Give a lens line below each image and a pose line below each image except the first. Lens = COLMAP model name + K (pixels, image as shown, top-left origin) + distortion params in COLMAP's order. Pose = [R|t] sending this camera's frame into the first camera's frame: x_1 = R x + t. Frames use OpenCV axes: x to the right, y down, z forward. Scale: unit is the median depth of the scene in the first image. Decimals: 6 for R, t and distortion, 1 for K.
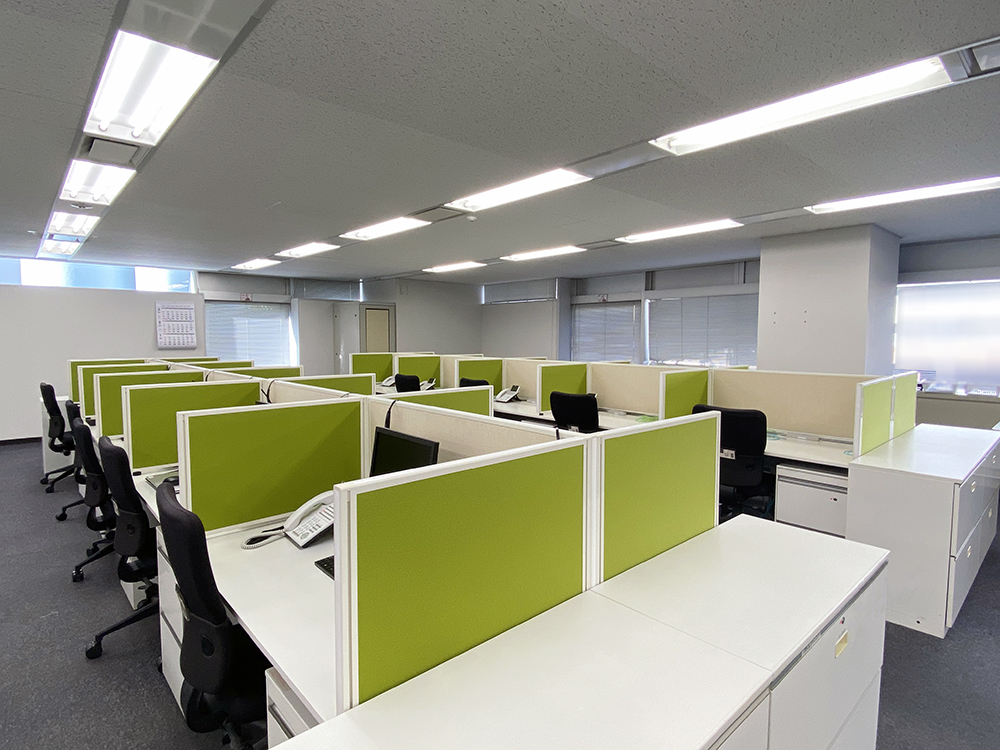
lens RADIAL K [[529.8, 0, 497.4], [0, 529.8, 368.0], [0, 0, 1]] dist [-0.004673, -0.000794]
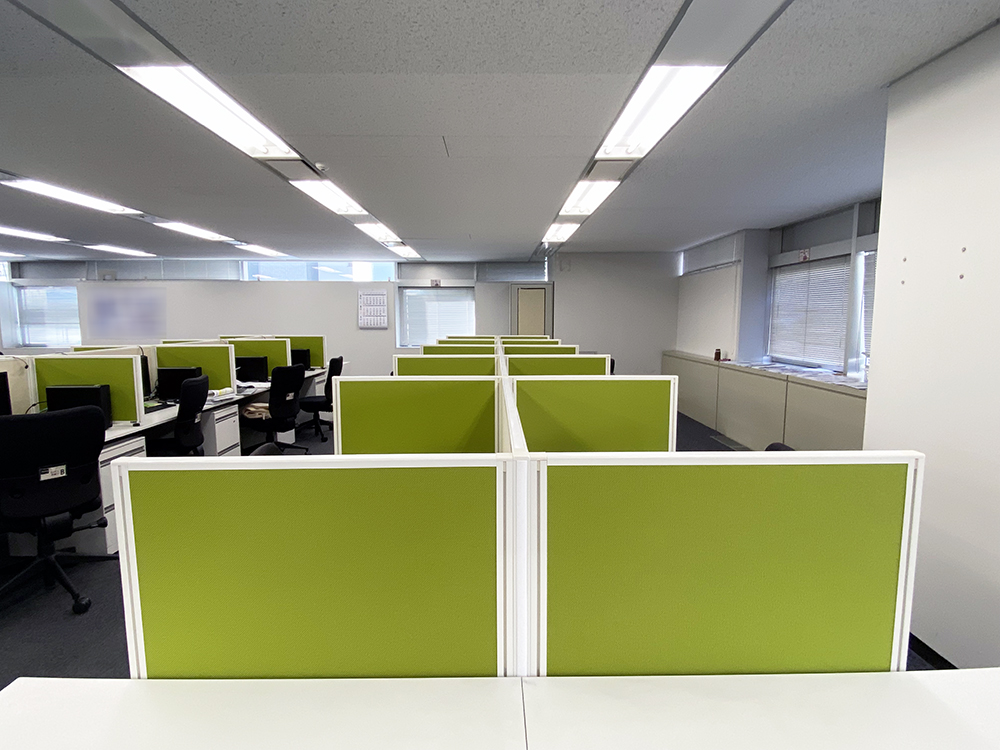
lens RADIAL K [[495.9, 0, 500.4], [0, 495.9, 385.3], [0, 0, 1]] dist [0.031040, 0.000104]
pose [[0.751253, 0.085336, -0.654475, 0.335095], [-0.034116, 0.995302, 0.090615, -0.017869], [0.659132, -0.045747, 0.750634, 0.295994]]
